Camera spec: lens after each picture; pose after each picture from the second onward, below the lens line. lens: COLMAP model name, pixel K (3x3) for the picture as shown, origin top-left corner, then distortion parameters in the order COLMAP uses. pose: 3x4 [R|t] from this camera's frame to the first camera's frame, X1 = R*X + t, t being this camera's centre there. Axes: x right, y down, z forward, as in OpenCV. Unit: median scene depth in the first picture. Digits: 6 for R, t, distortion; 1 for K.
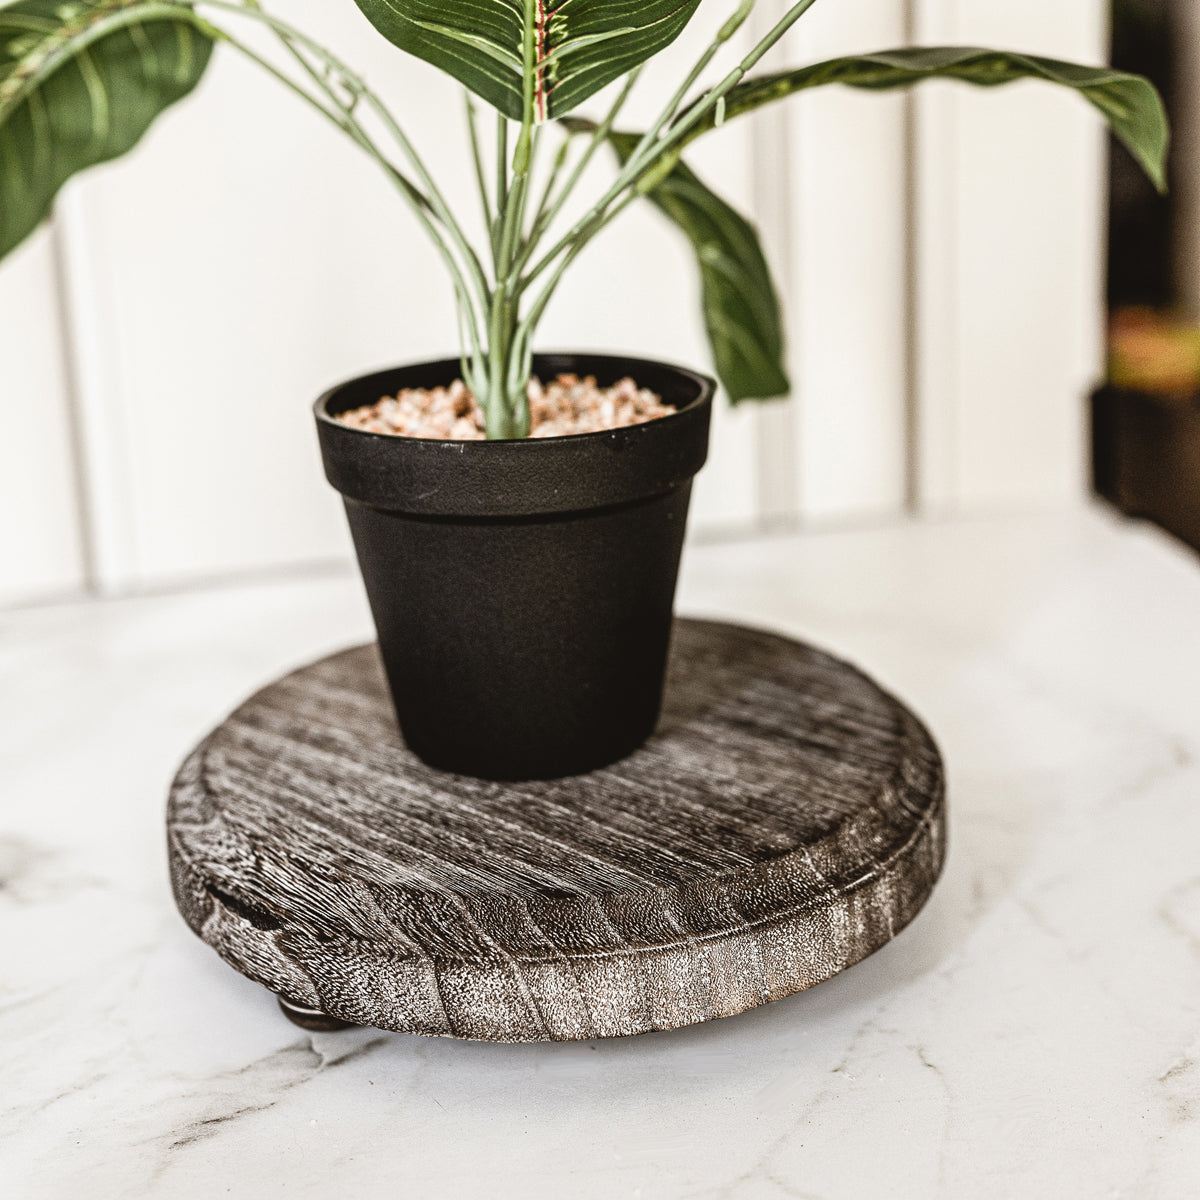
lens RADIAL K [[1866.0, 0, 576.1], [0, 1866.0, 428.6], [0, 0, 1]] dist [0.063080, 0.000000]
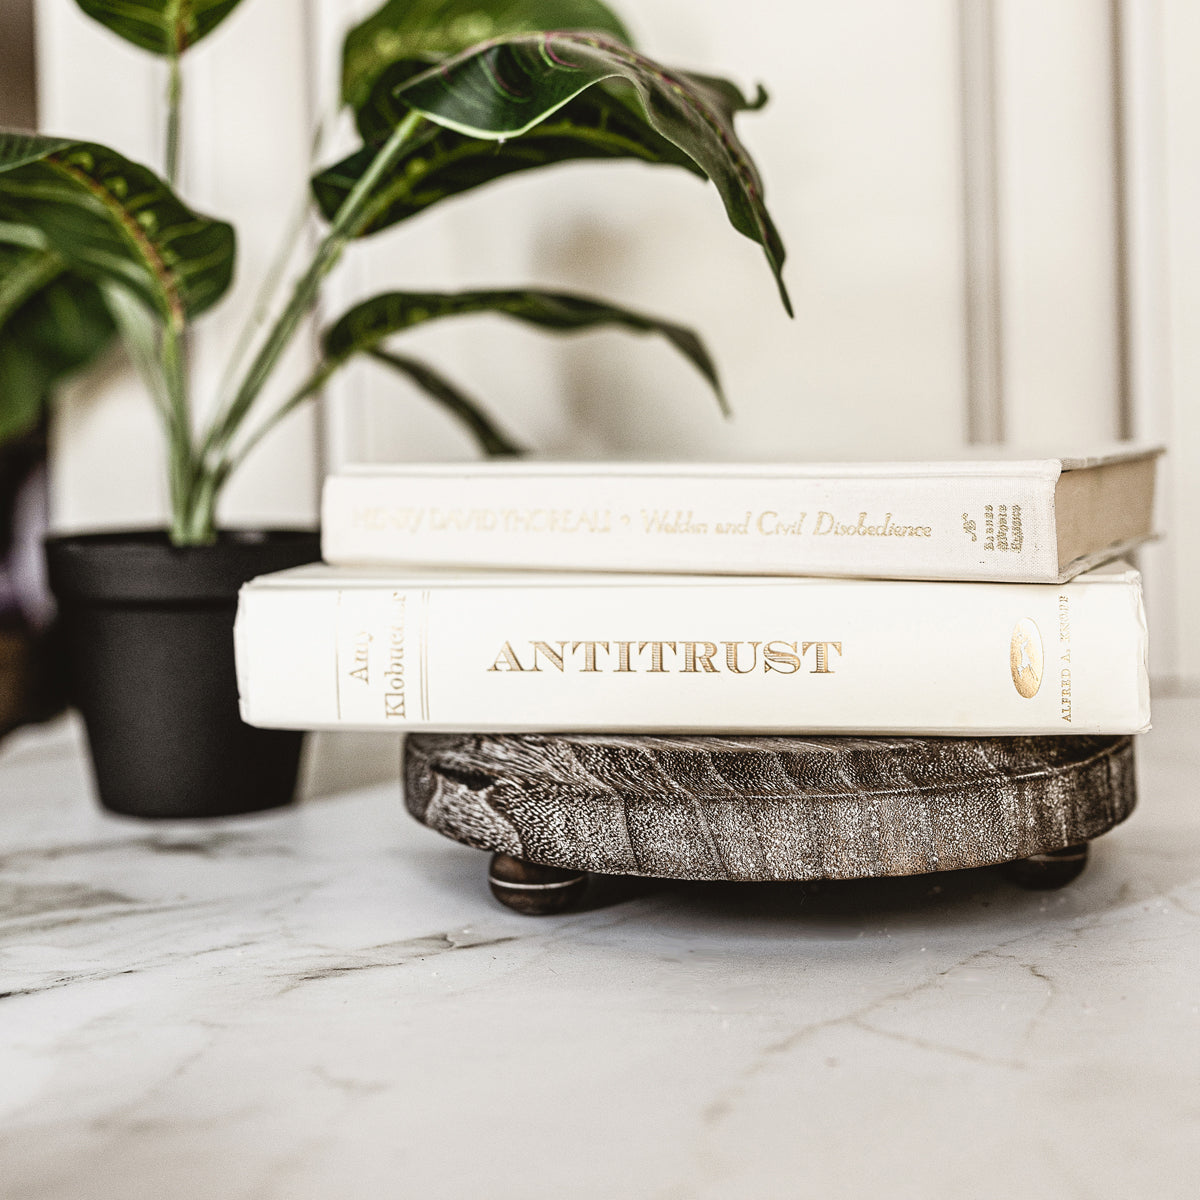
lens RADIAL K [[1866.0, 0, 608.1], [0, 1866.0, 491.5], [0, 0, 1]] dist [0.063080, 0.000000]
pose [[0.987776, 0.023141, -0.154151, 0.078392], [-0.052922, 0.979965, -0.192010, 0.313758], [0.146619, 0.197820, 0.969211, -0.095423]]
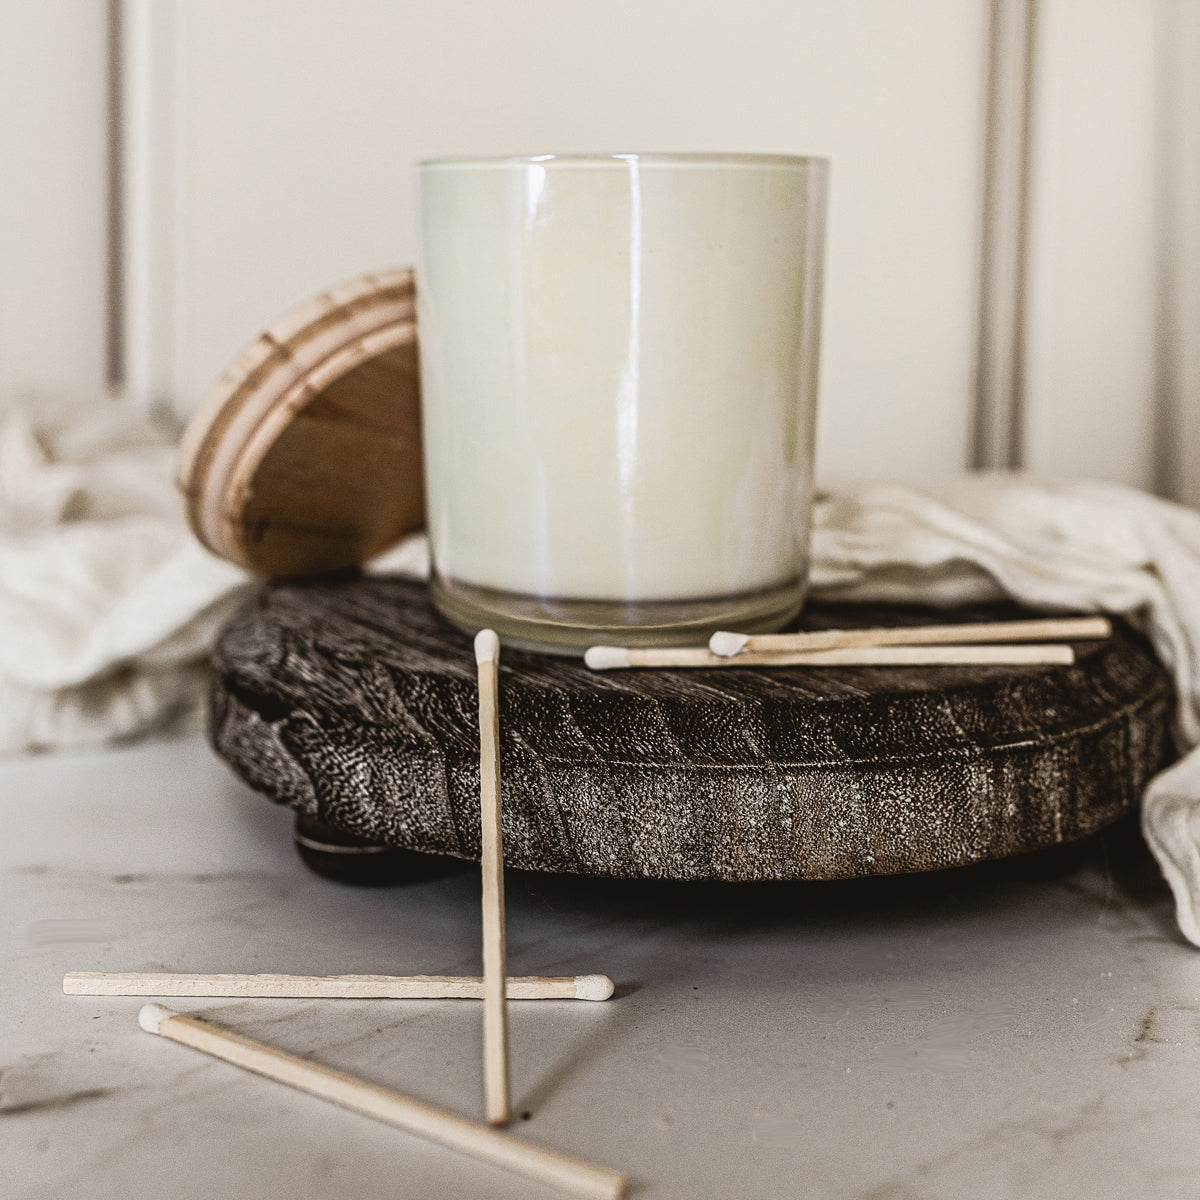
lens RADIAL K [[1866.0, 0, 592.5], [0, 1866.0, 428.3], [0, 0, 1]] dist [0.063080, 0.000000]
pose [[0.976941, 0.075460, -0.199732, 0.131911], [-0.102768, 0.986162, -0.130087, 0.241294], [0.187152, 0.147613, 0.971177, 0.215047]]
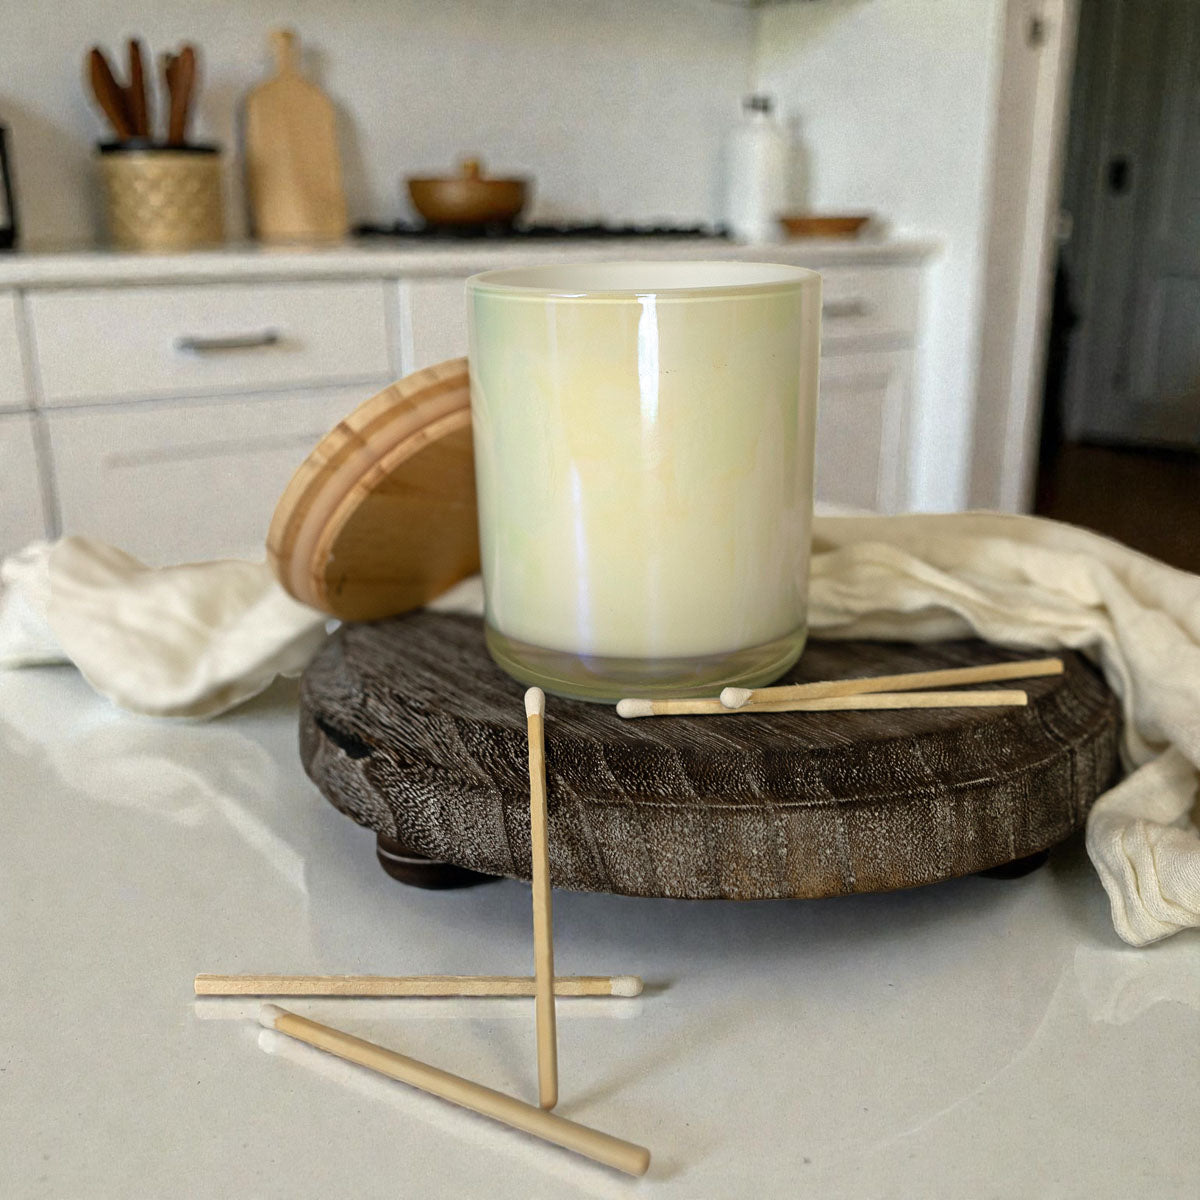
lens RADIAL K [[1866.0, 0, 587.1], [0, 1866.0, 410.0], [0, 0, 1]] dist [0.063080, 0.000000]
pose [[0.972494, 0.072978, -0.221198, 0.164249], [-0.094114, 0.991792, -0.086556, 0.164646], [0.213066, 0.104993, 0.971380, 0.047825]]
